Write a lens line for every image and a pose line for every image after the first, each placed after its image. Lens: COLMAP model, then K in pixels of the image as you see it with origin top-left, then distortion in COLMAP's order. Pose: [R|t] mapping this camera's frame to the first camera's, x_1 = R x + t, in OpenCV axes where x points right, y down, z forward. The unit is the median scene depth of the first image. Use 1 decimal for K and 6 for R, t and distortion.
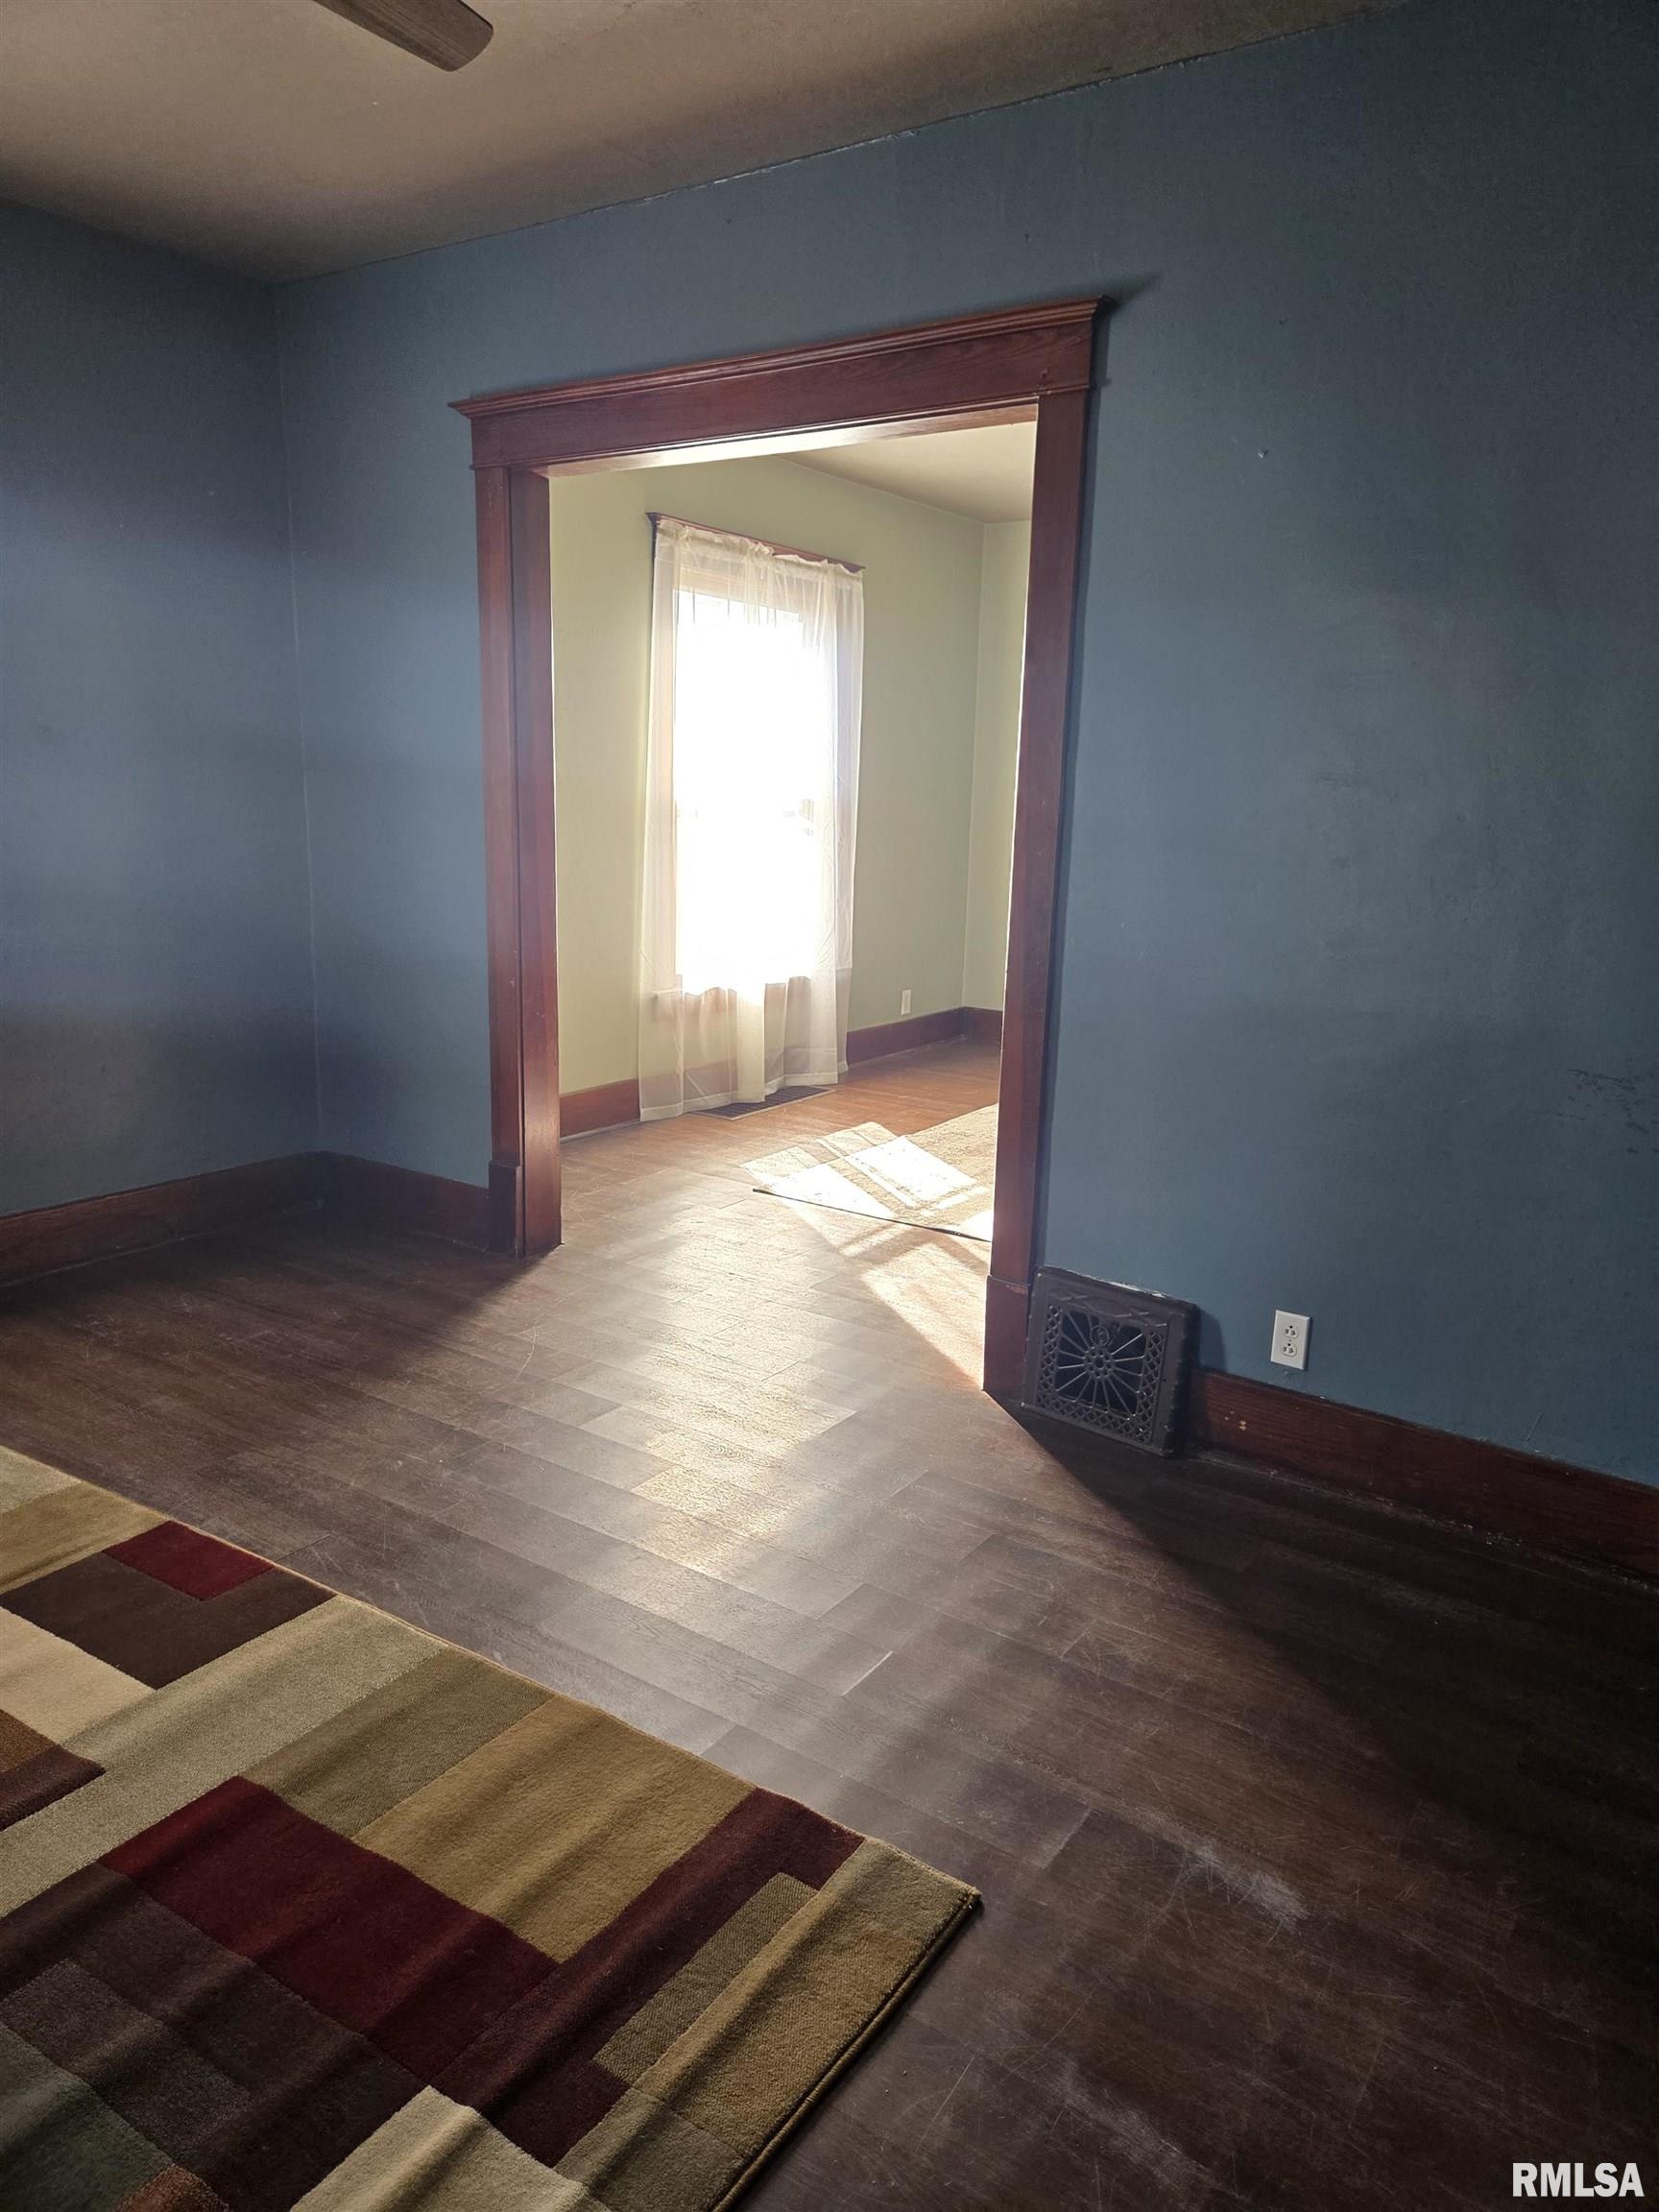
lens RADIAL K [[1465.6, 0, 830.8], [0, 1465.6, 1115.9], [0, 0, 1]] dist [0.008466, 0.000047]
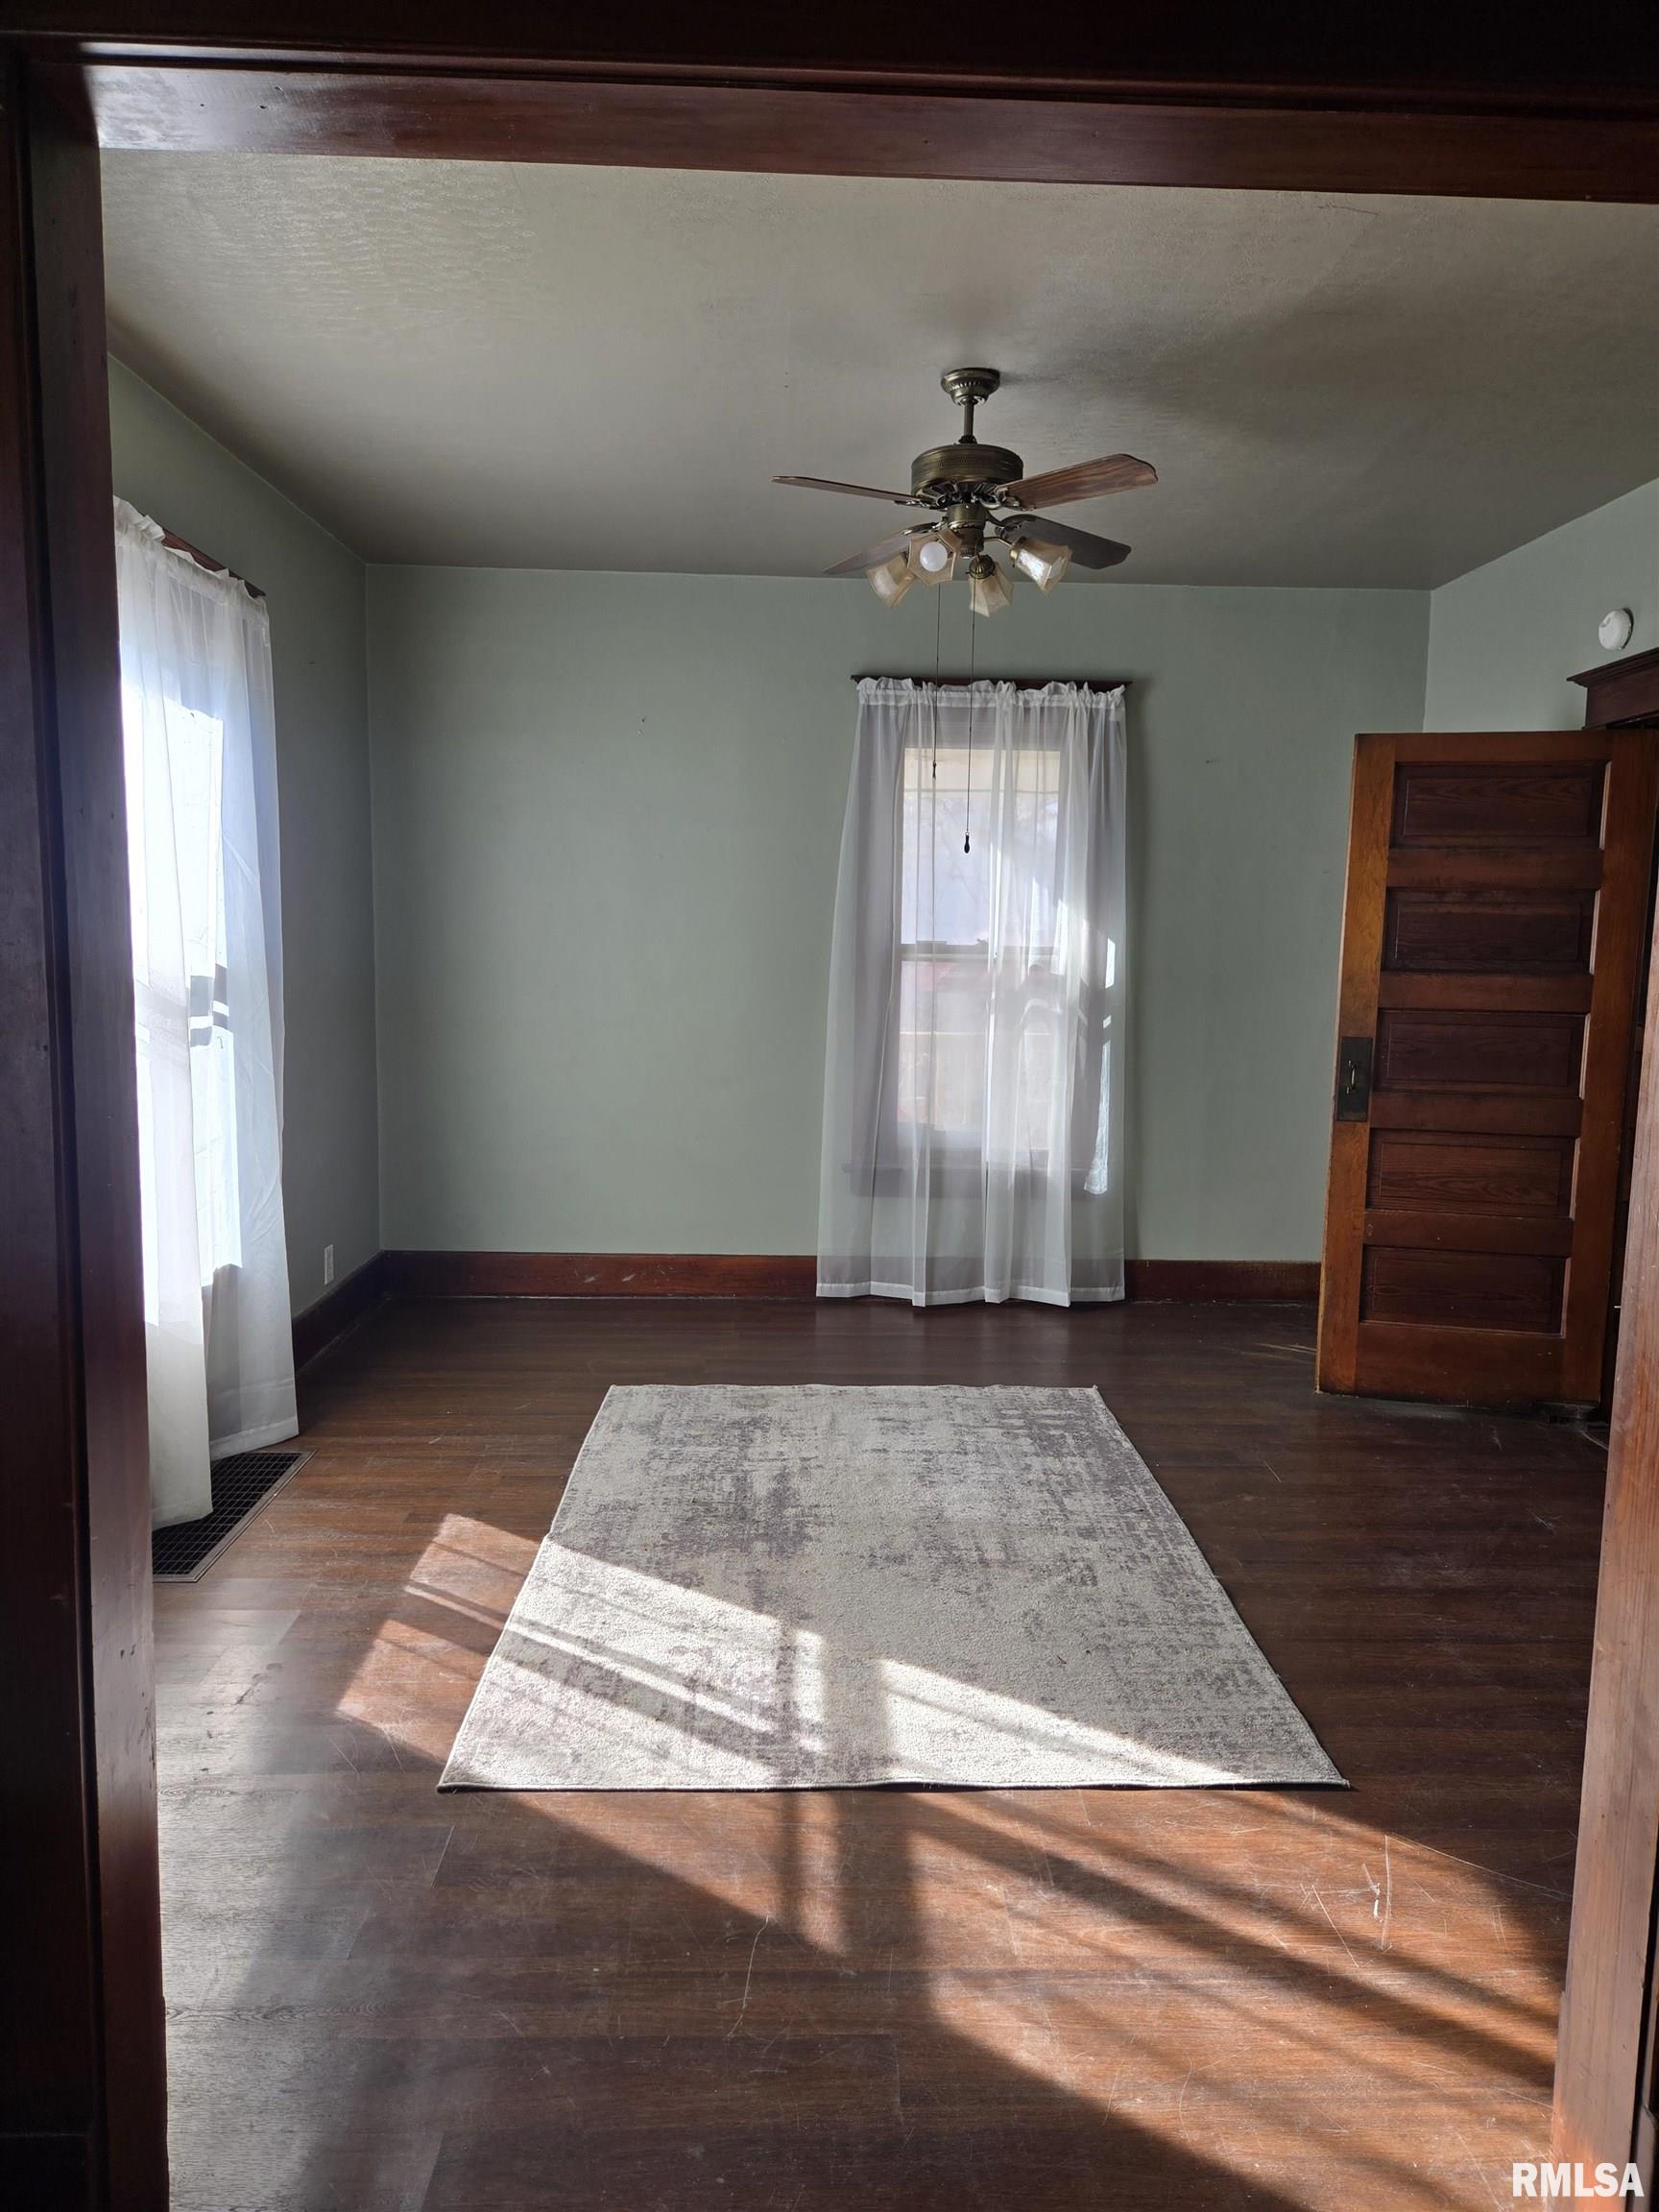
lens RADIAL K [[1465.6, 0, 837.3], [0, 1465.6, 1090.6], [0, 0, 1]] dist [0.008466, 0.000047]
pose [[0.809876, -0.076050, 0.581650, -0.191027], [0.133278, 0.989484, -0.056199, -0.119427], [-0.571260, 0.123036, 0.811495, 0.463070]]
